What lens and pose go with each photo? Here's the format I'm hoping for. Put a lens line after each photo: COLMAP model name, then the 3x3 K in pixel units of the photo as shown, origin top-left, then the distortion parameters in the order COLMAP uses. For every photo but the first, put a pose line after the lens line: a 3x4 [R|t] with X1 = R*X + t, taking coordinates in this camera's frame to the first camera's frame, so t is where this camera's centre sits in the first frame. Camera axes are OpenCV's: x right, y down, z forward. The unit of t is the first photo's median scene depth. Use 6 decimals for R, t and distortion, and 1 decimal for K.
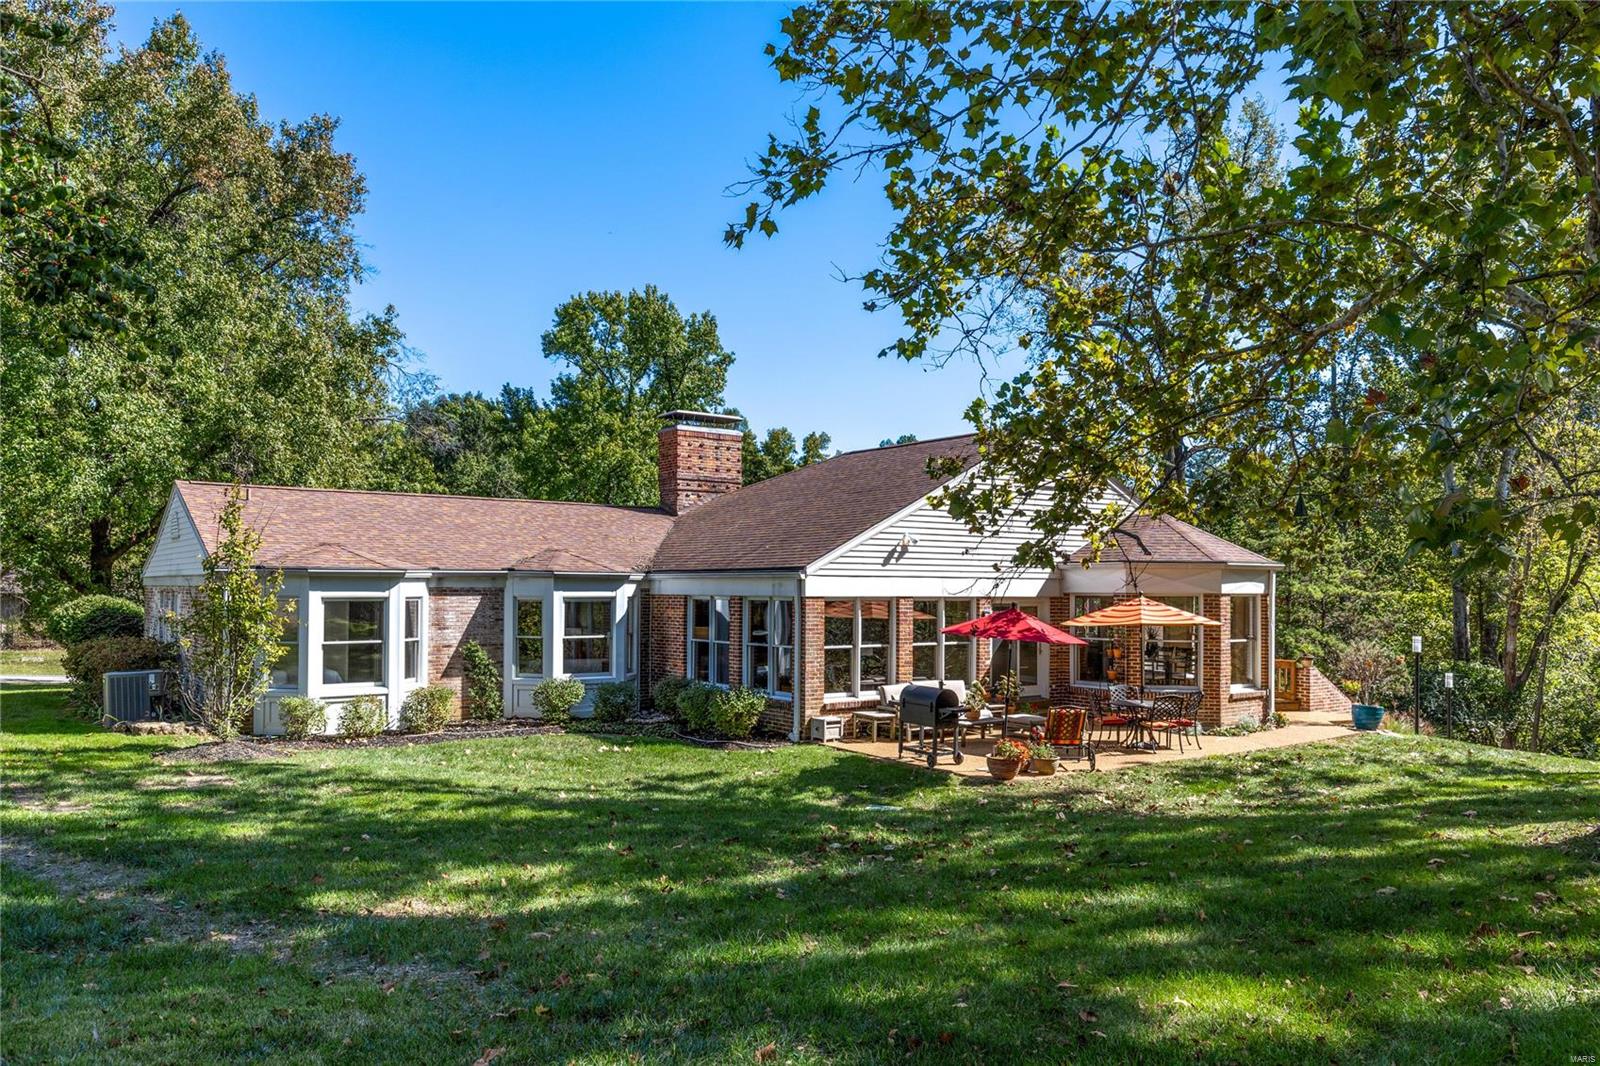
lens RADIAL K [[1124.1, 0, 802.2], [0, 1124.1, 562.5], [0, 0, 1]] dist [-0.001929, 0.000284]
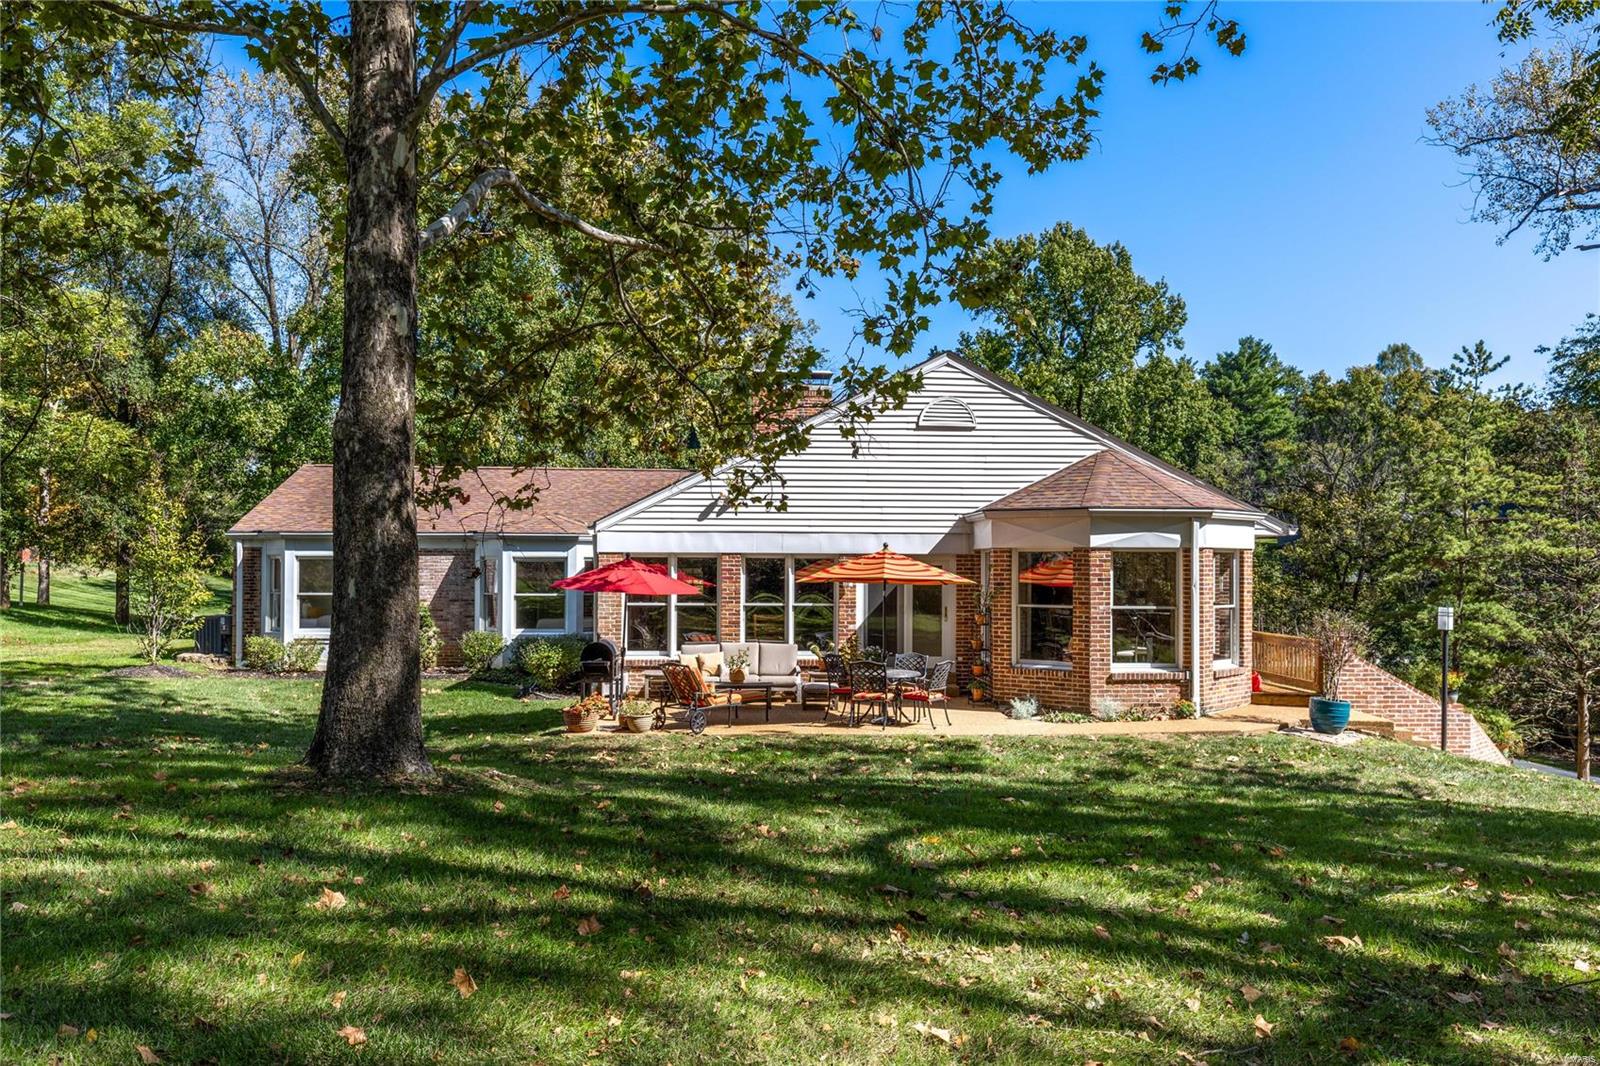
lens RADIAL K [[1285.0, 0, 800.0], [0, 1285.0, 533.0], [0, 0, 1]] dist [-0.000138, -0.000178]
pose [[0.843763, -0.015256, -0.536498, 0.685336], [0.013236, 0.999883, -0.007616, 0.021430], [0.536552, -0.000675, 0.843867, 0.114059]]
